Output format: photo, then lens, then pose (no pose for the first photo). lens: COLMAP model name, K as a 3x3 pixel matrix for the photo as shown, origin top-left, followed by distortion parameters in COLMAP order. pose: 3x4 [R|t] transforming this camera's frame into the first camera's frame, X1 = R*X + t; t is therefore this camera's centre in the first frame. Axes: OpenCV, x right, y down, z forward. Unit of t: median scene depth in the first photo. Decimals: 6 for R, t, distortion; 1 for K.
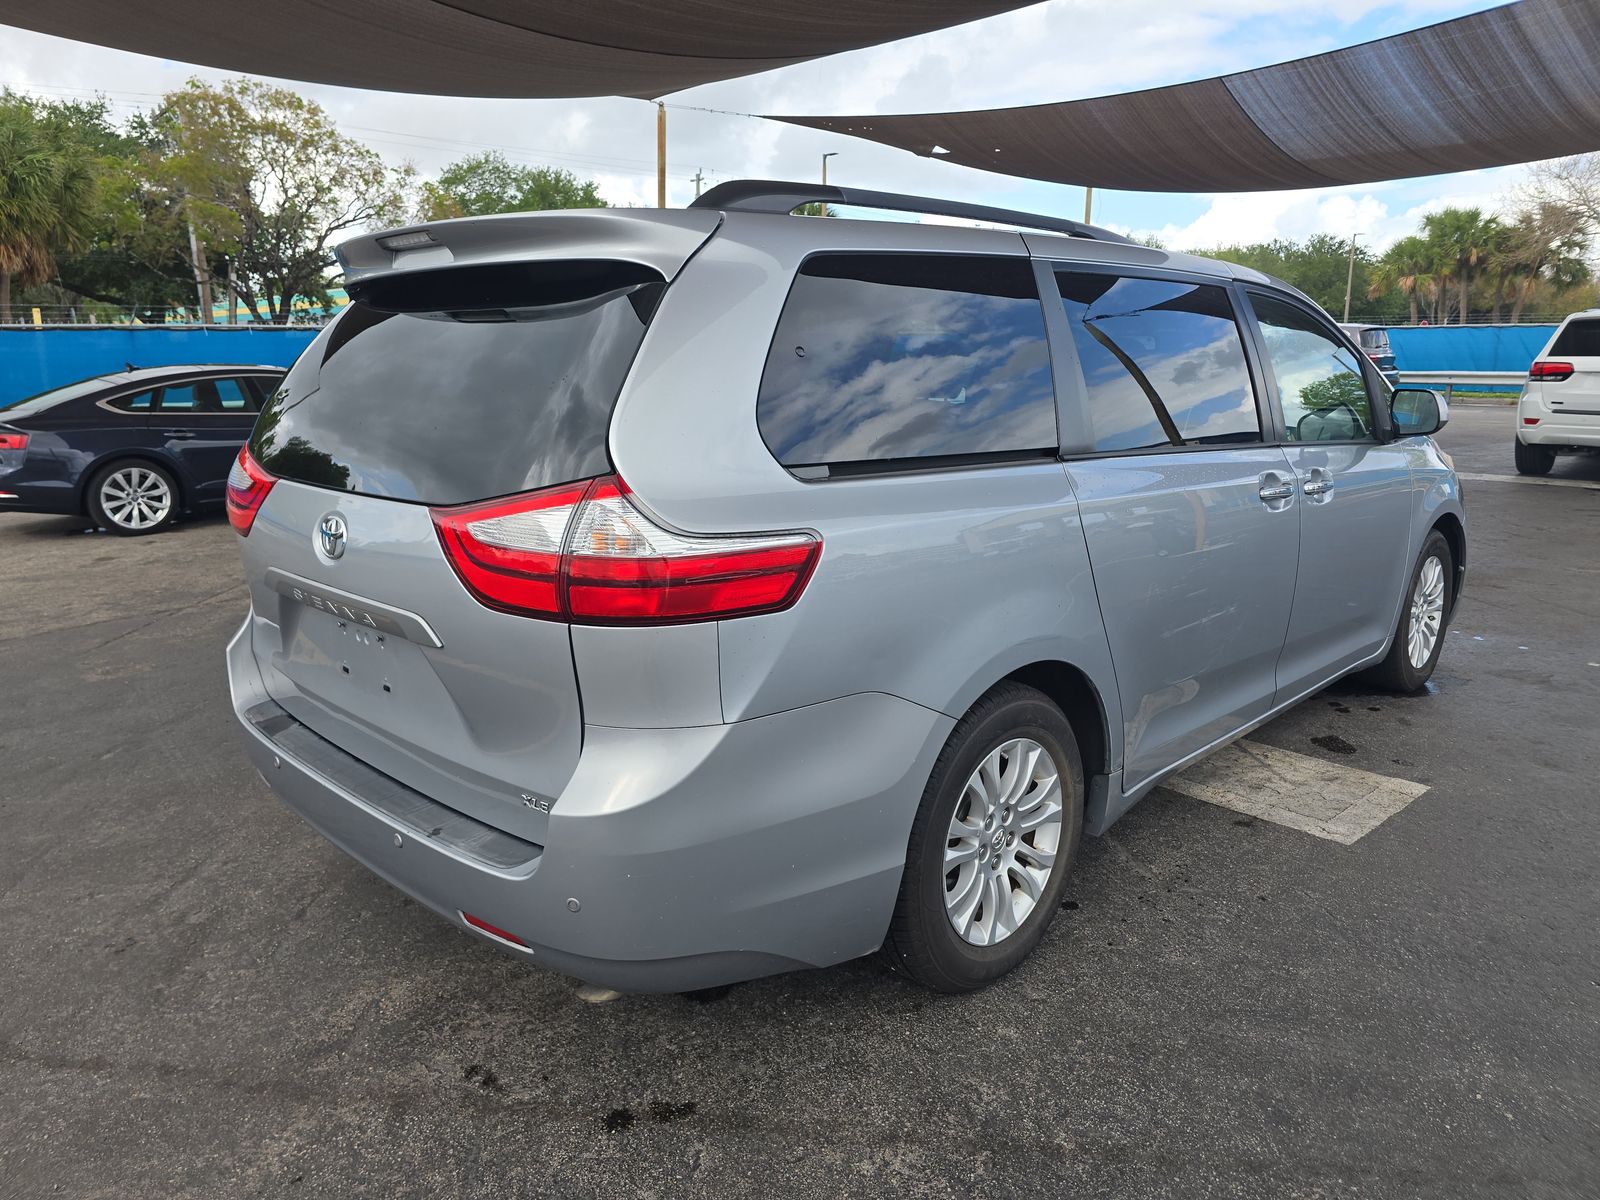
lens RADIAL K [[1087.4, 0, 810.3], [0, 1087.4, 605.1], [0, 0, 1]] dist [0.045752, -0.048459]
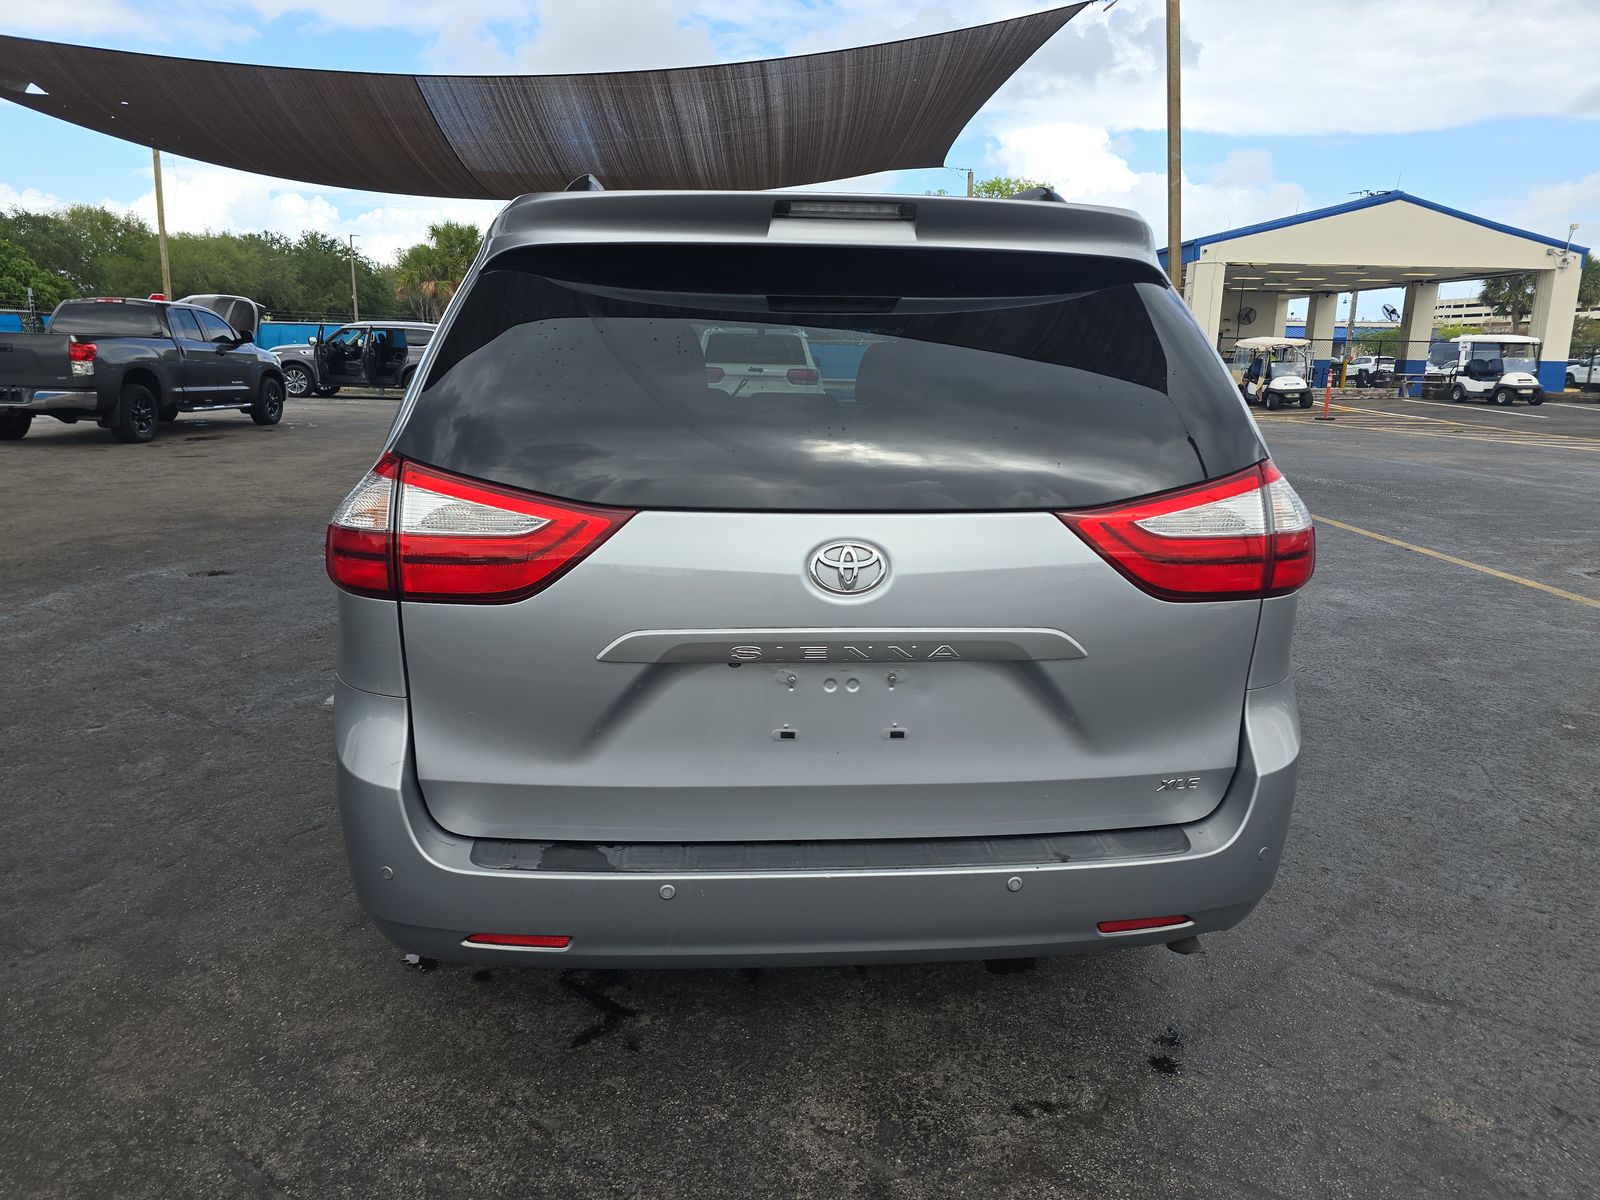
lens RADIAL K [[1087.4, 0, 756.5], [0, 1087.4, 602.7], [0, 0, 1]] dist [0.045752, -0.048459]
pose [[0.653251, -0.150027, 0.742129, -0.248286], [0.147277, 0.986628, 0.069816, -0.023525], [-0.742679, 0.063691, 0.666611, 0.117445]]
